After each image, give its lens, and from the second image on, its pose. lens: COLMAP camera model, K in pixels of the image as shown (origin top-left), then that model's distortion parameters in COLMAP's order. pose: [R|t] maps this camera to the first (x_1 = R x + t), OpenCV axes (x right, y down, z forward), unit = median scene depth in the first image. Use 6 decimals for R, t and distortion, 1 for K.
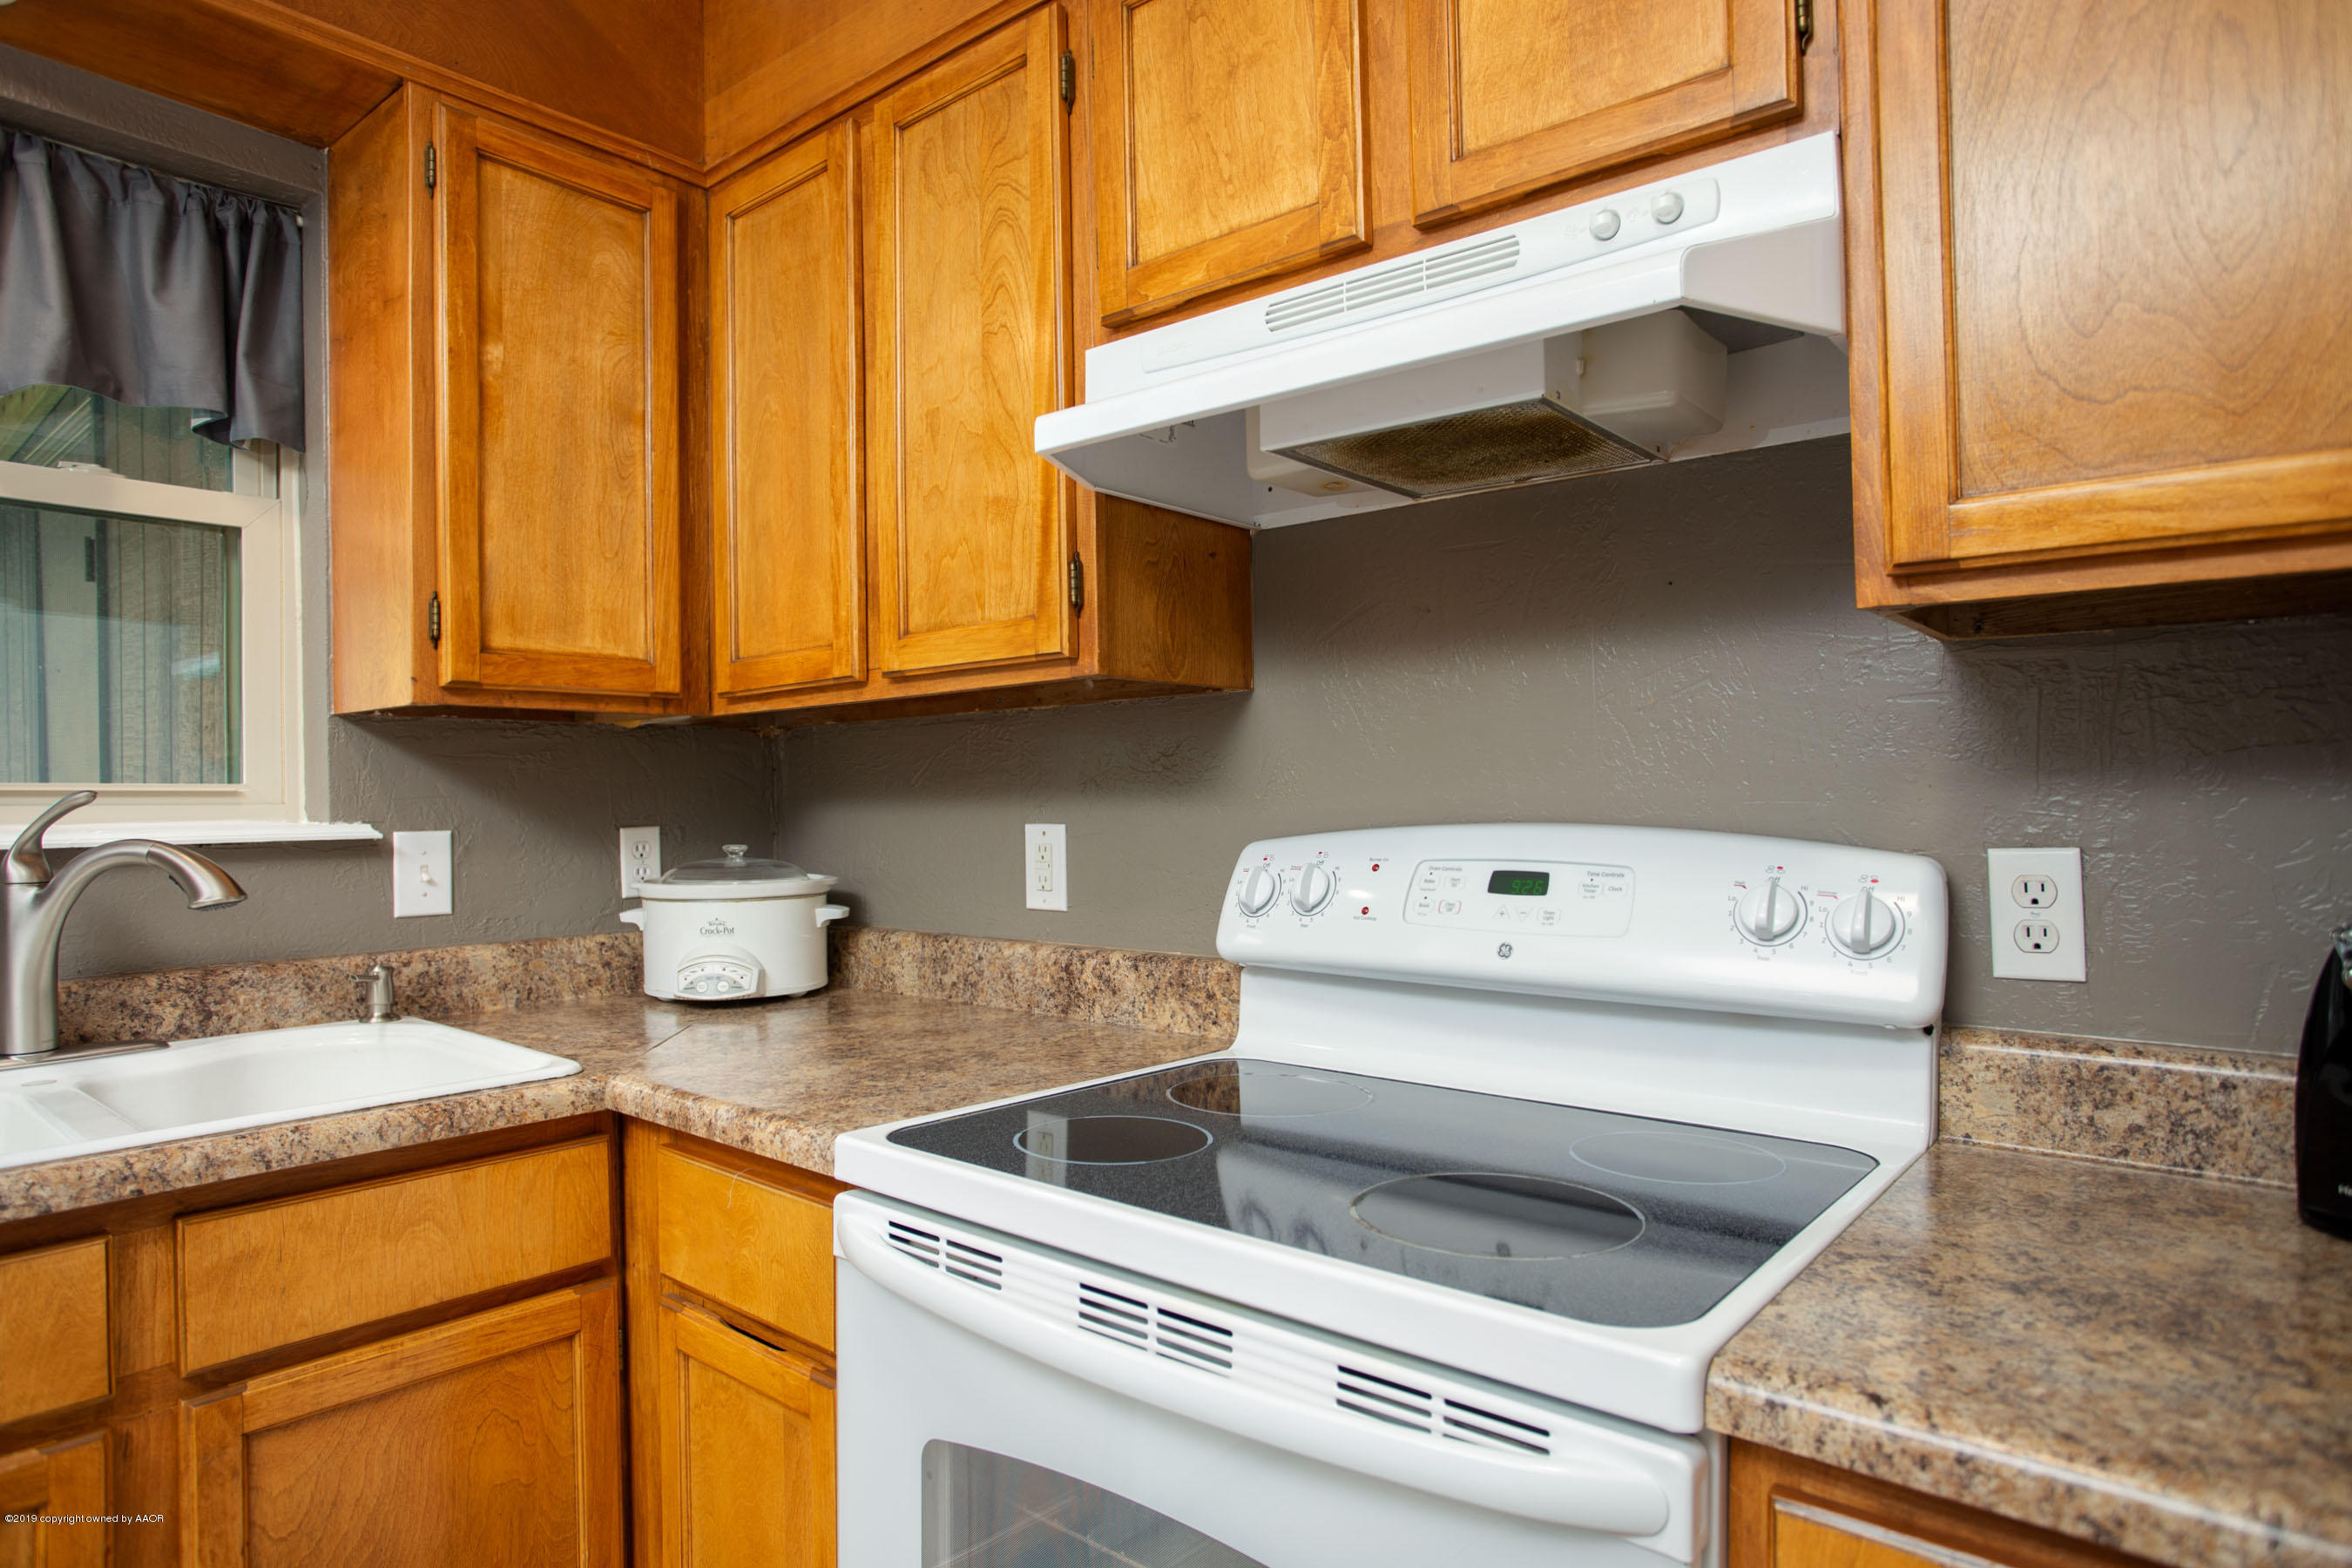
lens RADIAL K [[1400.0, 0, 1164.8], [0, 1400.0, 823.6], [0, 0, 1]] dist [-0.040316, 0.034247]
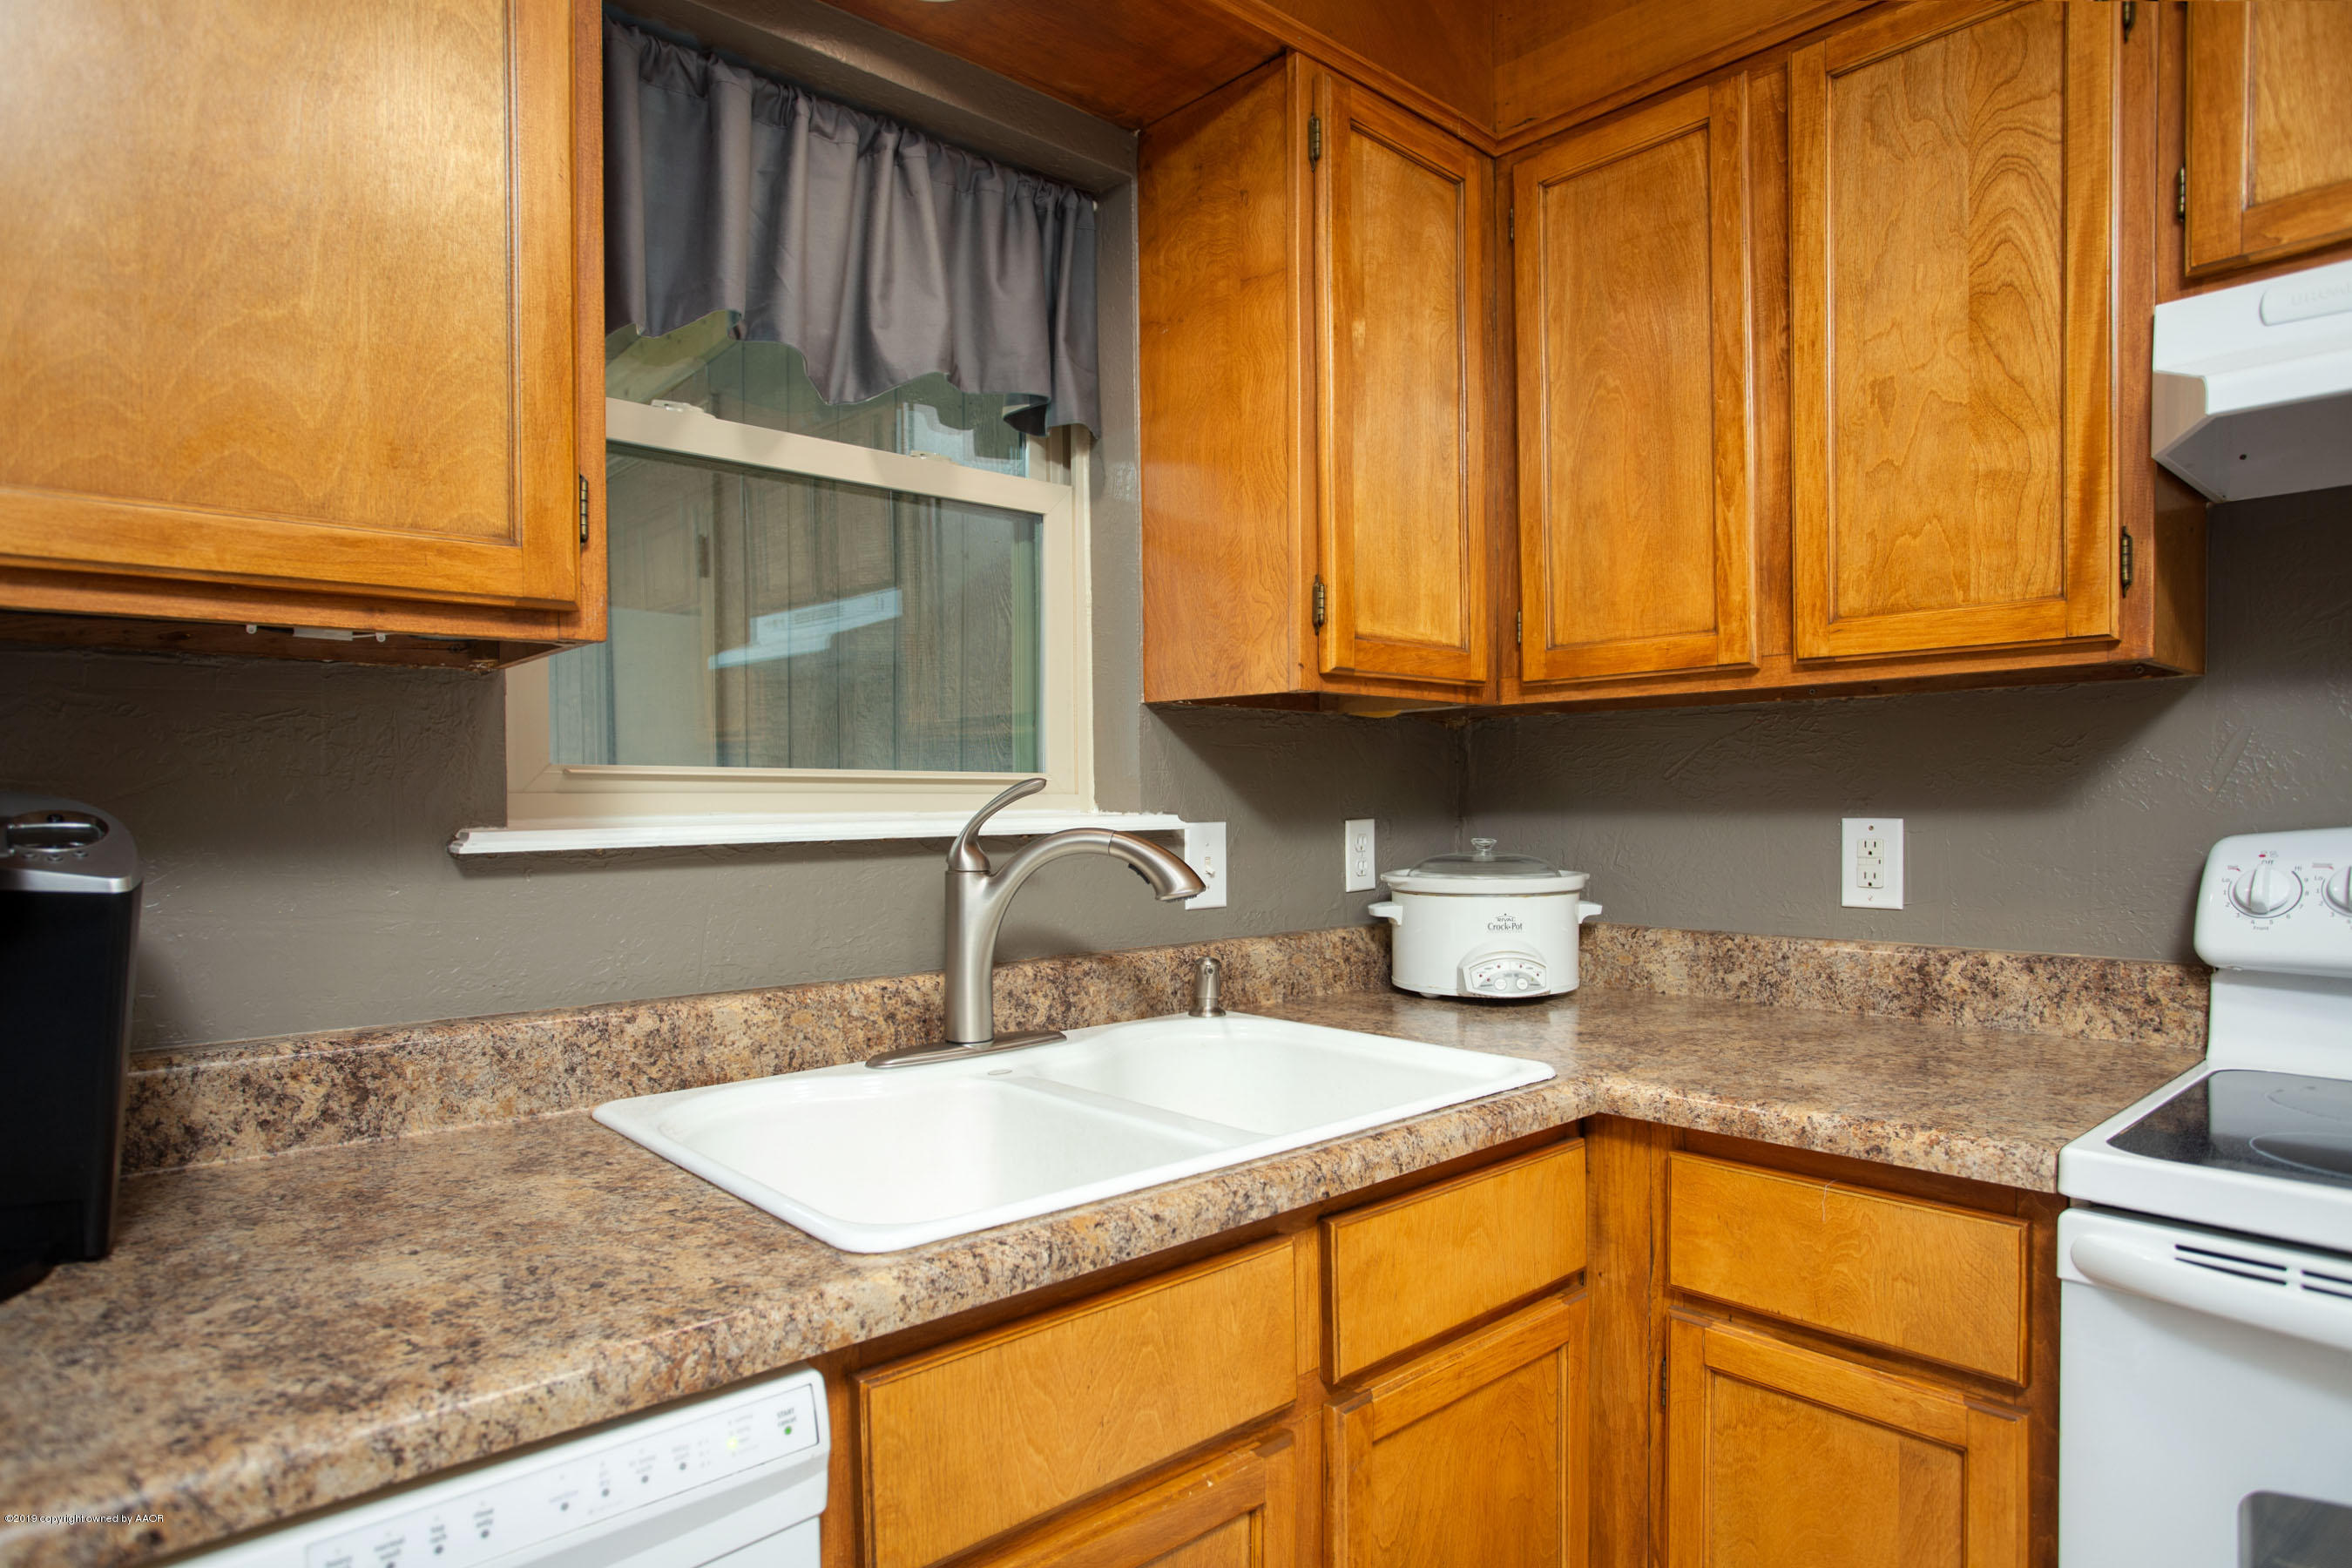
lens RADIAL K [[1400.0, 0, 1183.4], [0, 1400.0, 835.7], [0, 0, 1]] dist [-0.040316, 0.034247]
pose [[0.995368, 0.005220, -0.095999, -0.509050], [-0.003942, 0.999901, 0.013502, 0.001705], [0.096060, -0.013061, 0.995290, 0.014348]]
